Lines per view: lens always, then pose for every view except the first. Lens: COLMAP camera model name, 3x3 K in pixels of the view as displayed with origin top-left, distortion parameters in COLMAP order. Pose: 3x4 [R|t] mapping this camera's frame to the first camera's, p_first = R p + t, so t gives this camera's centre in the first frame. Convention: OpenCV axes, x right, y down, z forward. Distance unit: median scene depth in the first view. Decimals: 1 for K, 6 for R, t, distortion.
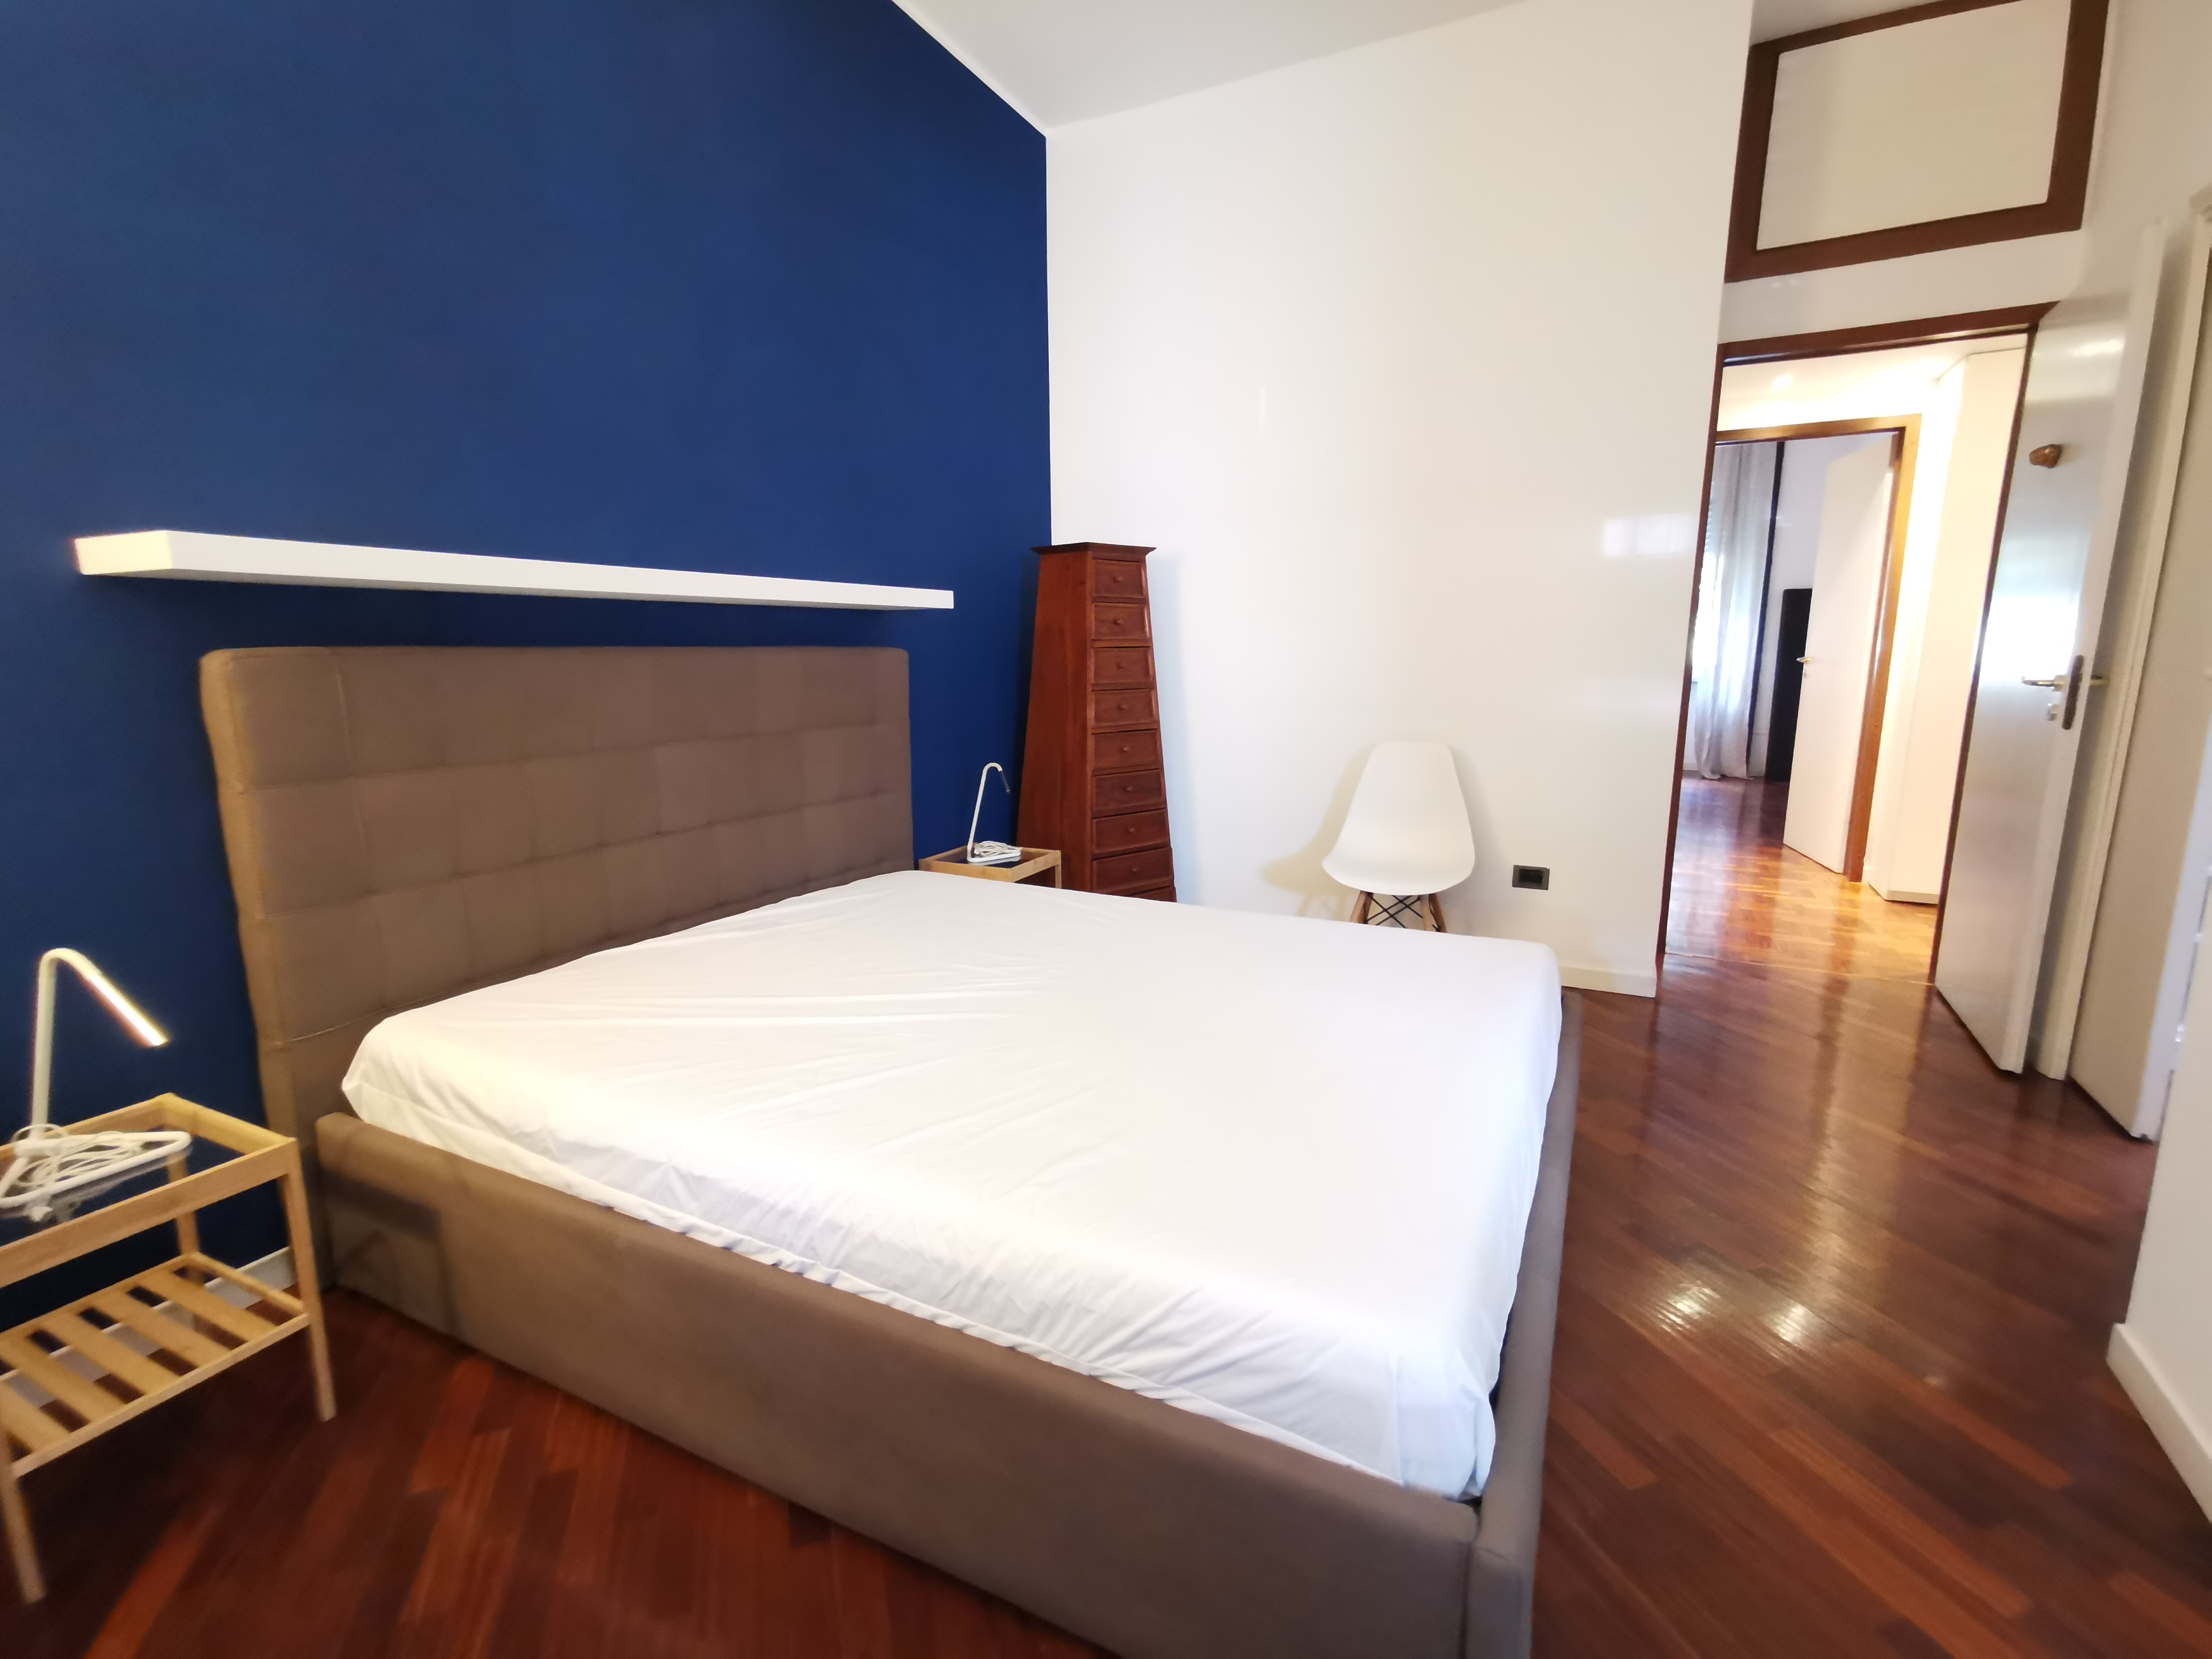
lens RADIAL K [[1019.3, 0, 1111.0], [0, 1019.3, 832.0], [0, 0, 1]] dist [-0.003681, 0.009242]
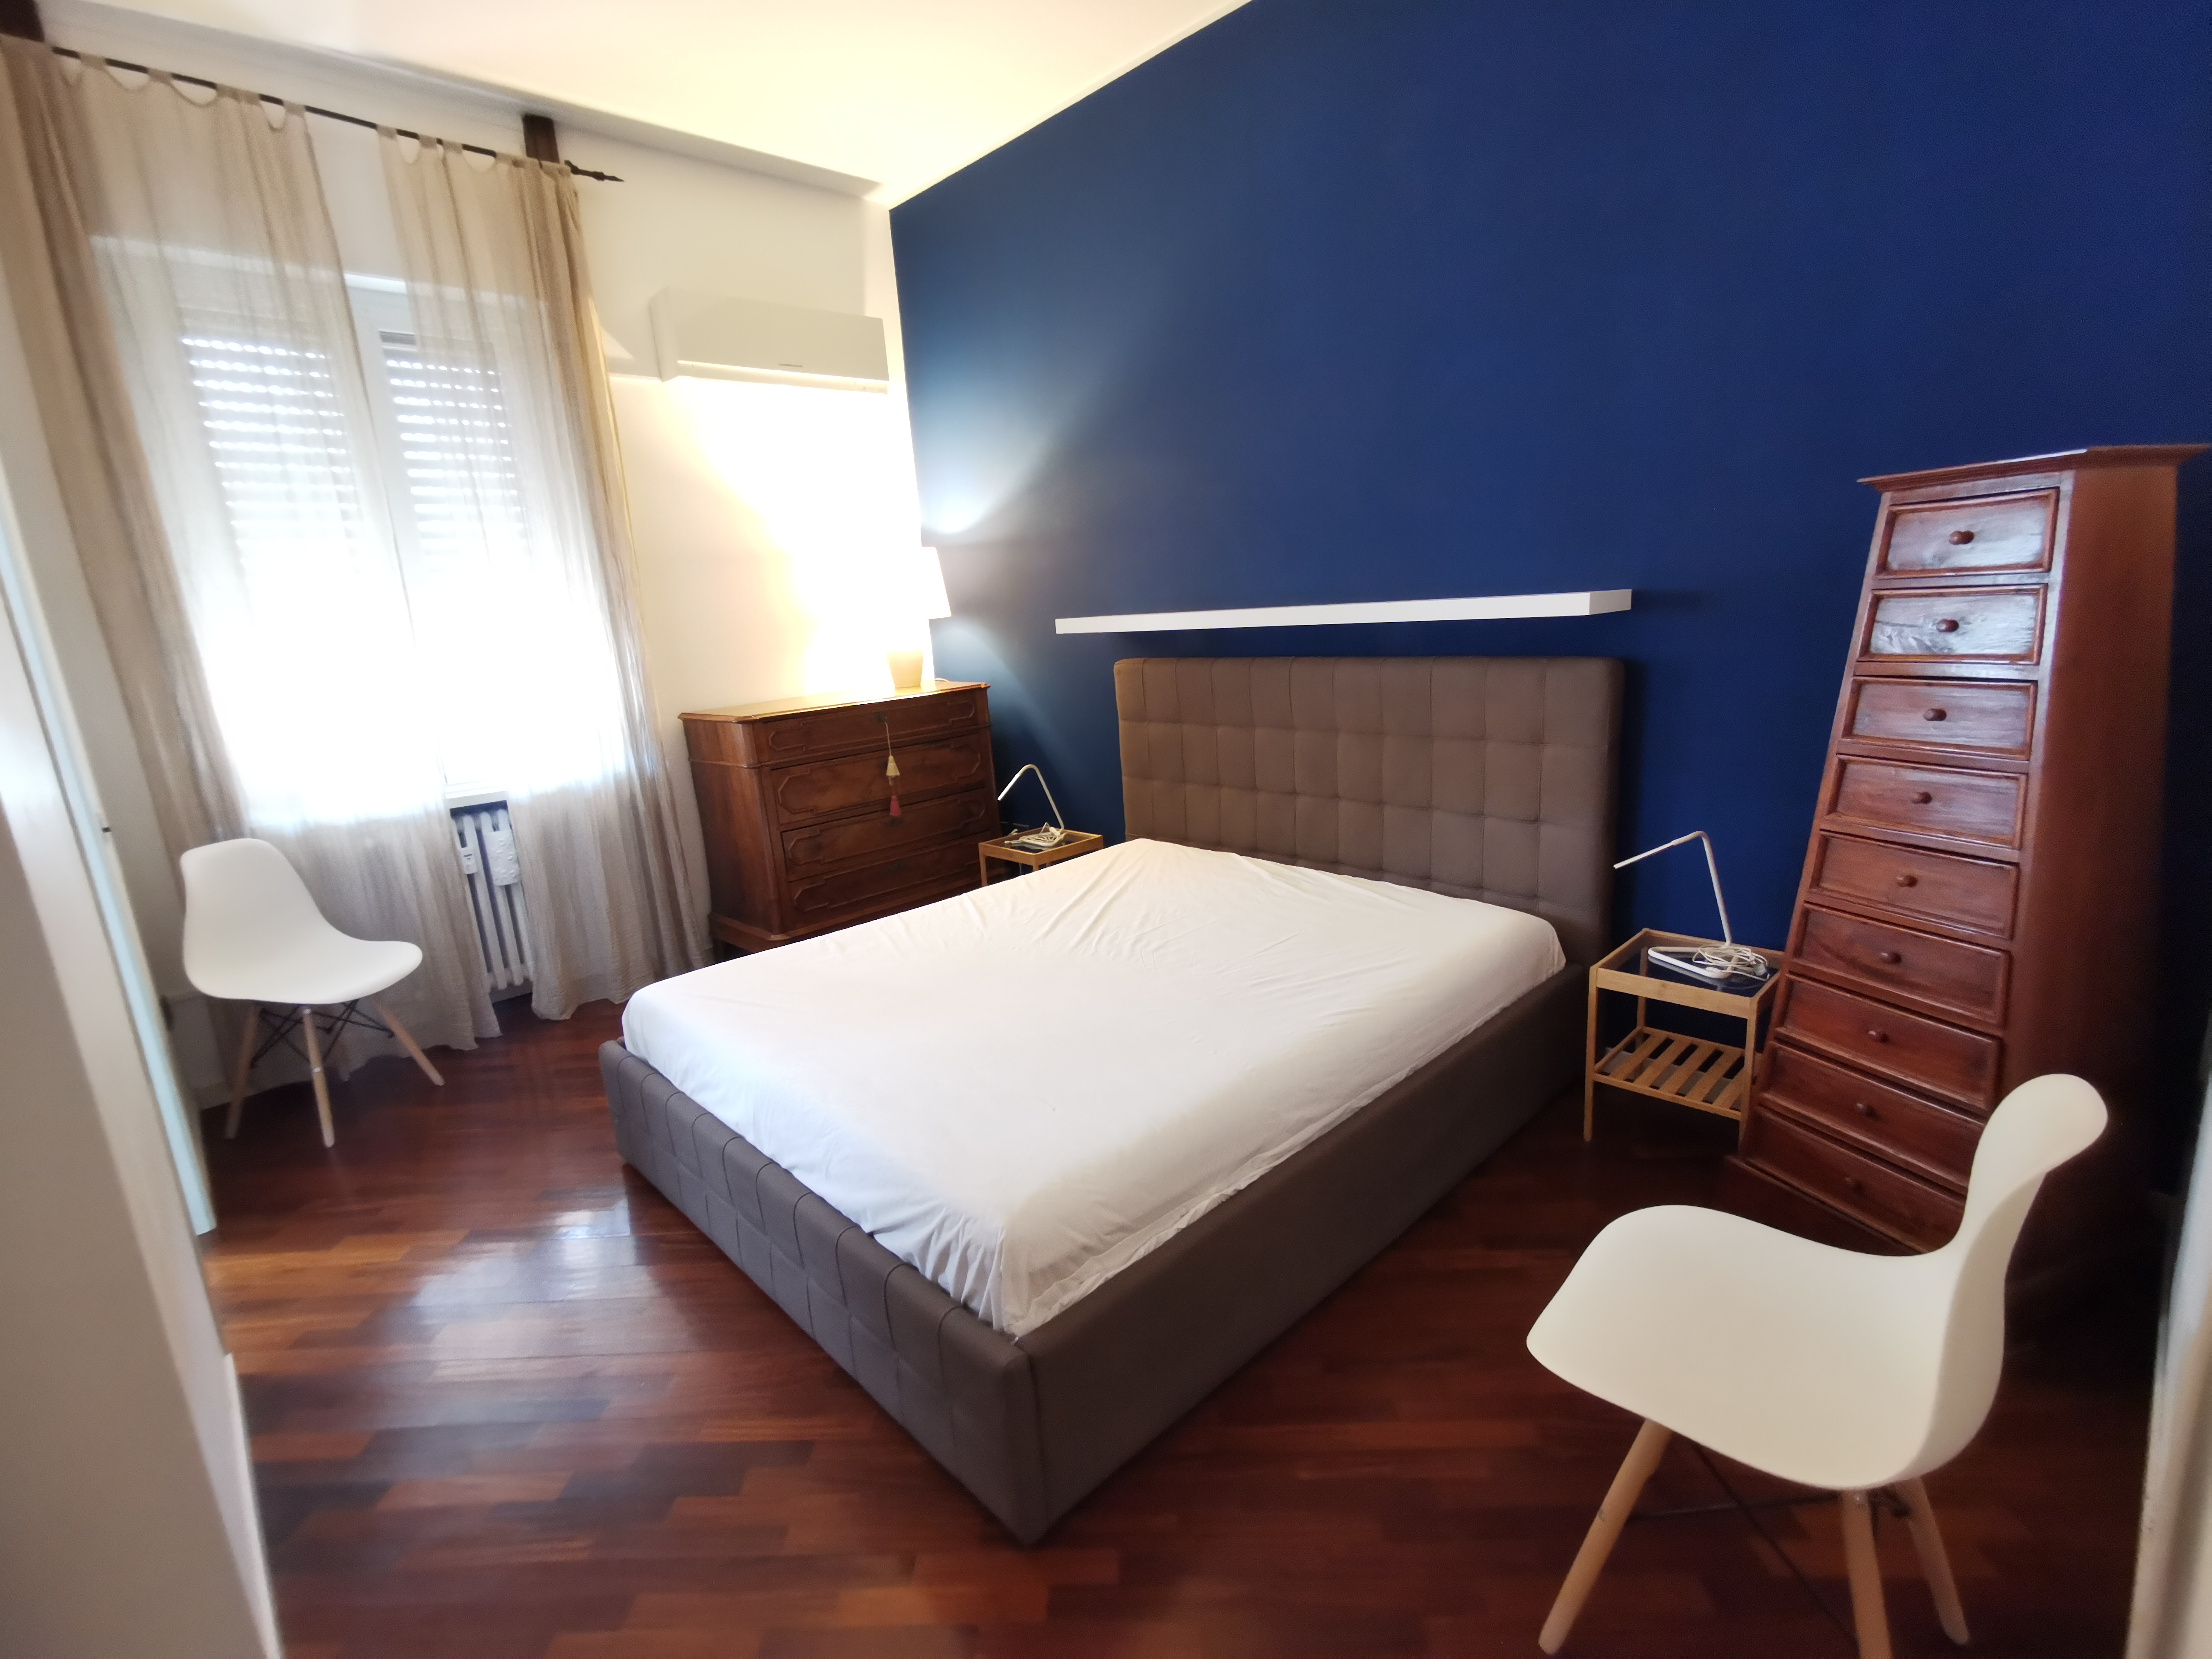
lens RADIAL K [[1019.3, 0, 1112.1], [0, 1019.3, 829.4], [0, 0, 1]] dist [-0.003681, 0.009242]
pose [[-0.322094, 0.234104, -0.917306, 0.771359], [-0.106807, 0.953771, 0.280914, -0.275573], [0.940663, 0.188456, -0.282200, 1.038457]]
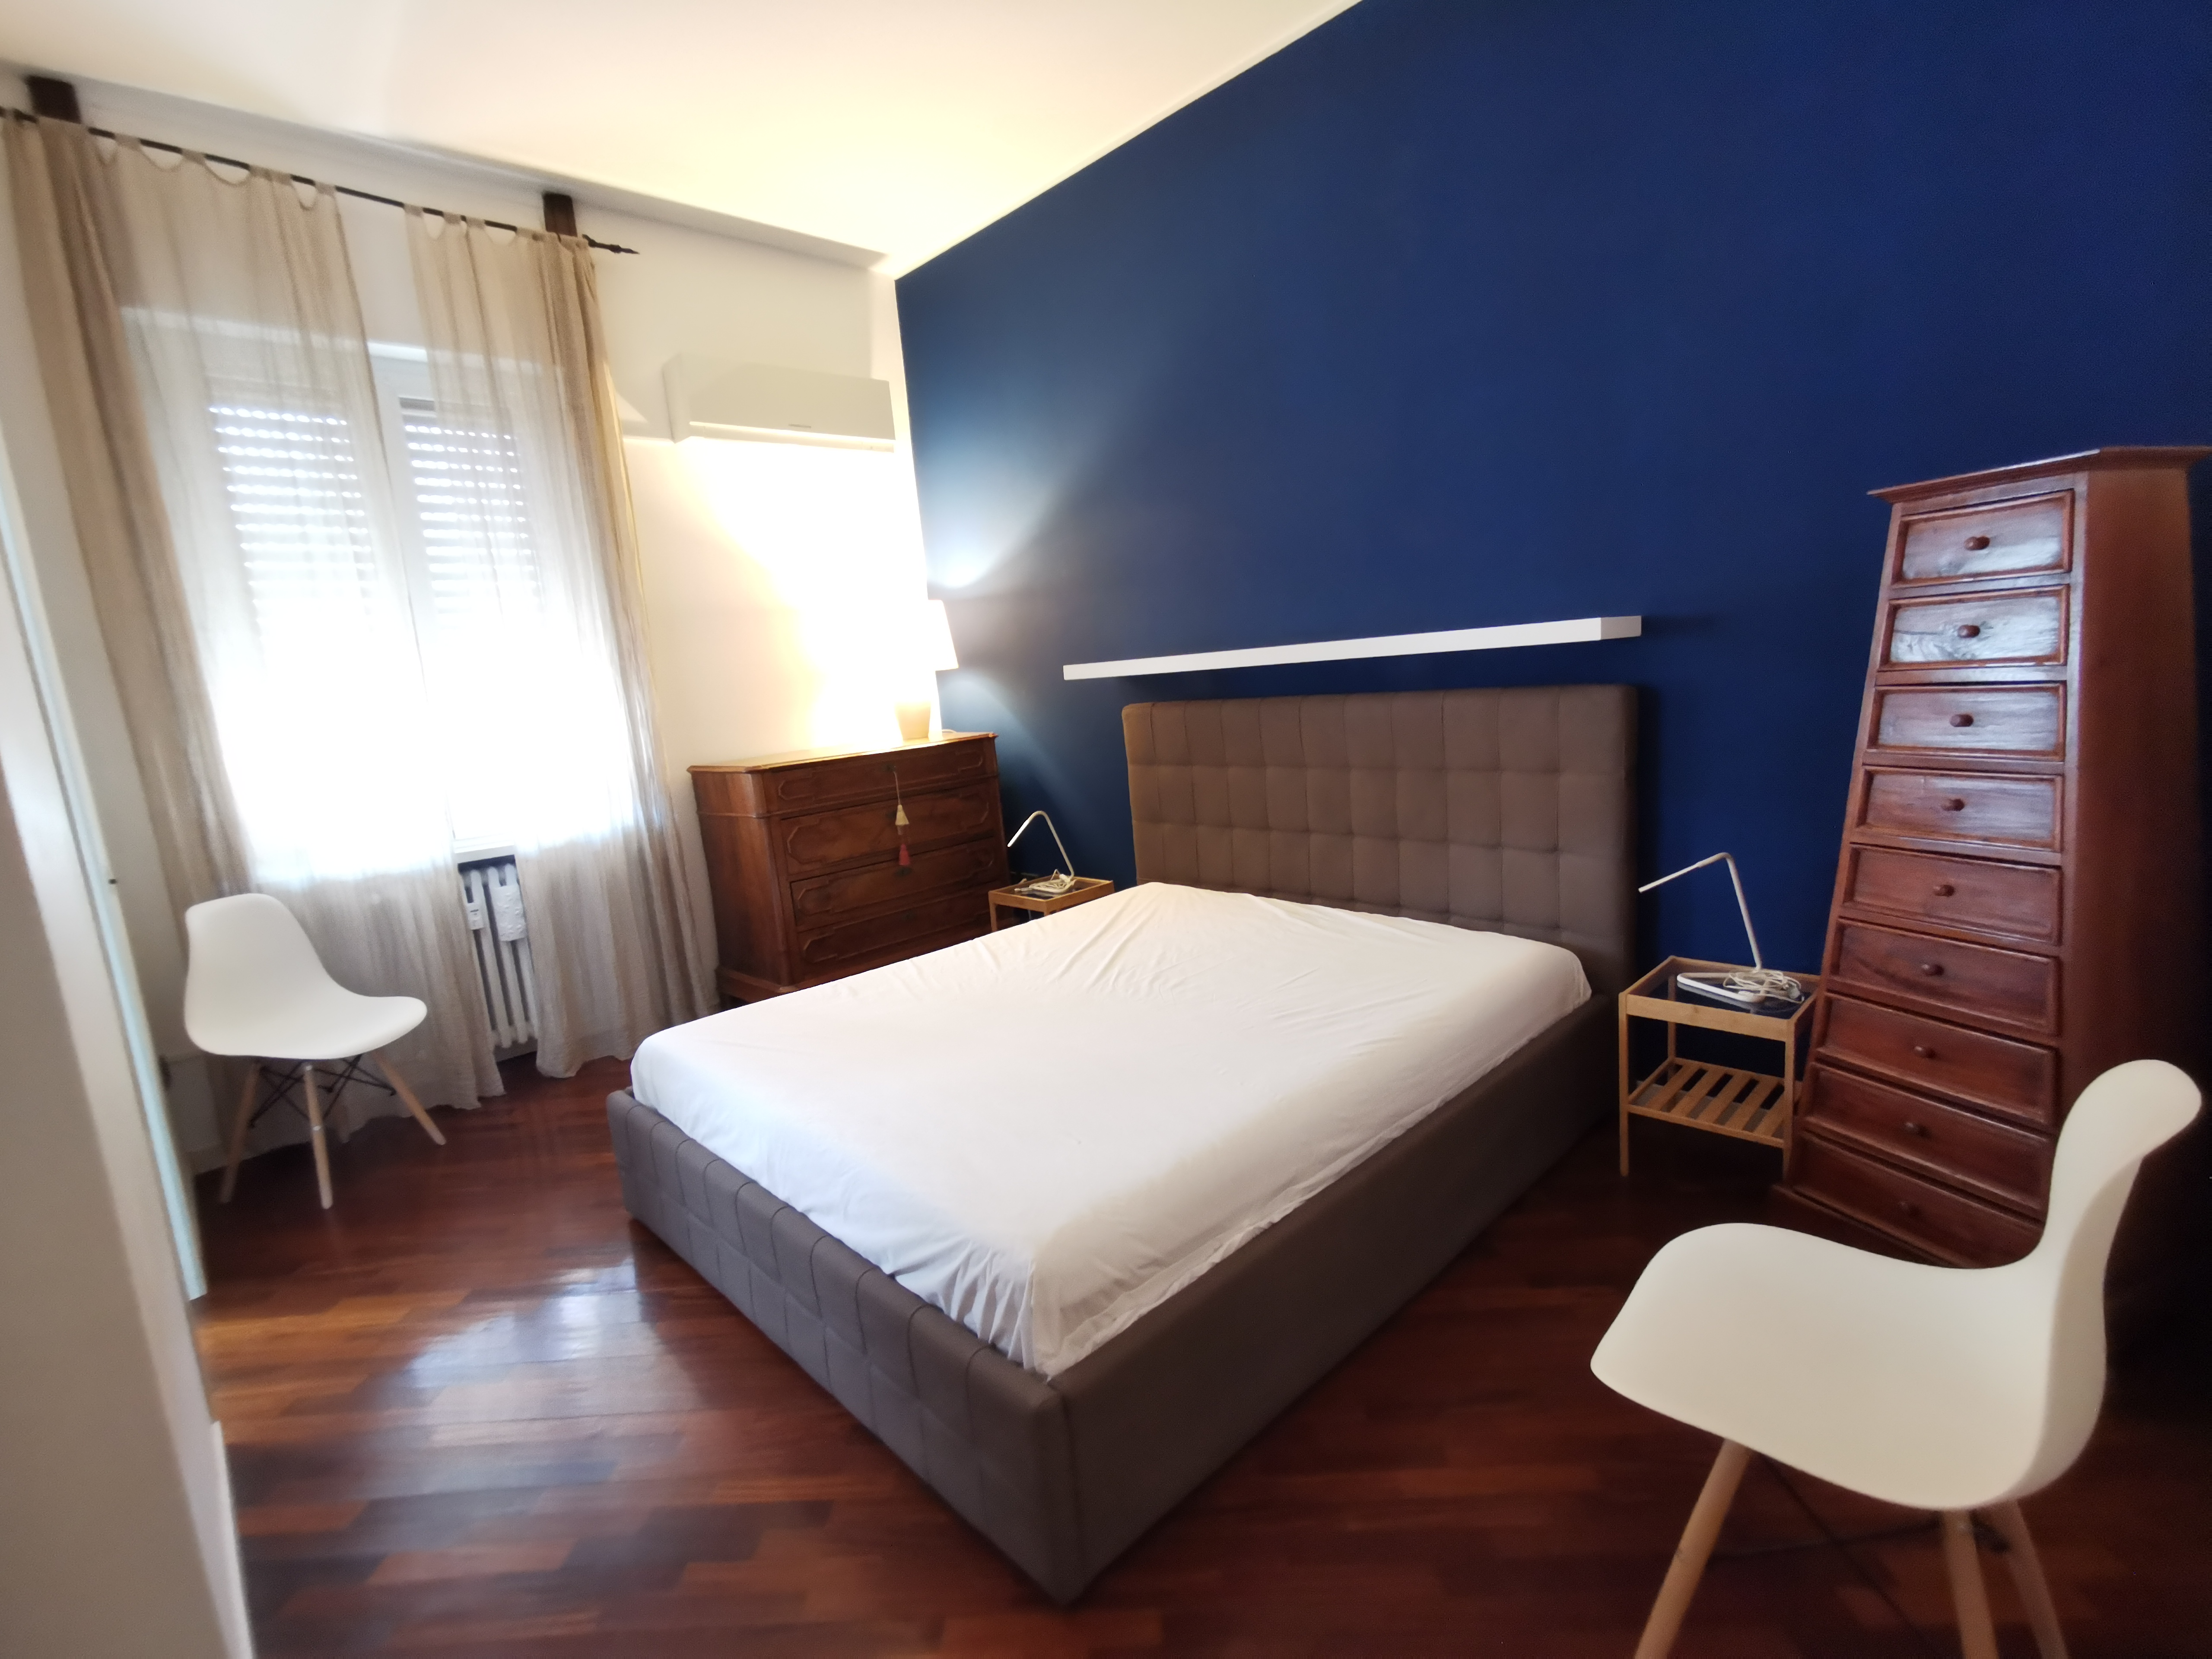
lens RADIAL K [[1019.3, 0, 1113.2], [0, 1019.3, 827.4], [0, 0, 1]] dist [-0.003681, 0.009242]
pose [[-0.319594, 0.182140, -0.929884, 0.772381], [-0.089620, 0.971142, 0.221023, -0.250211], [0.943307, 0.153973, -0.294048, 1.029407]]
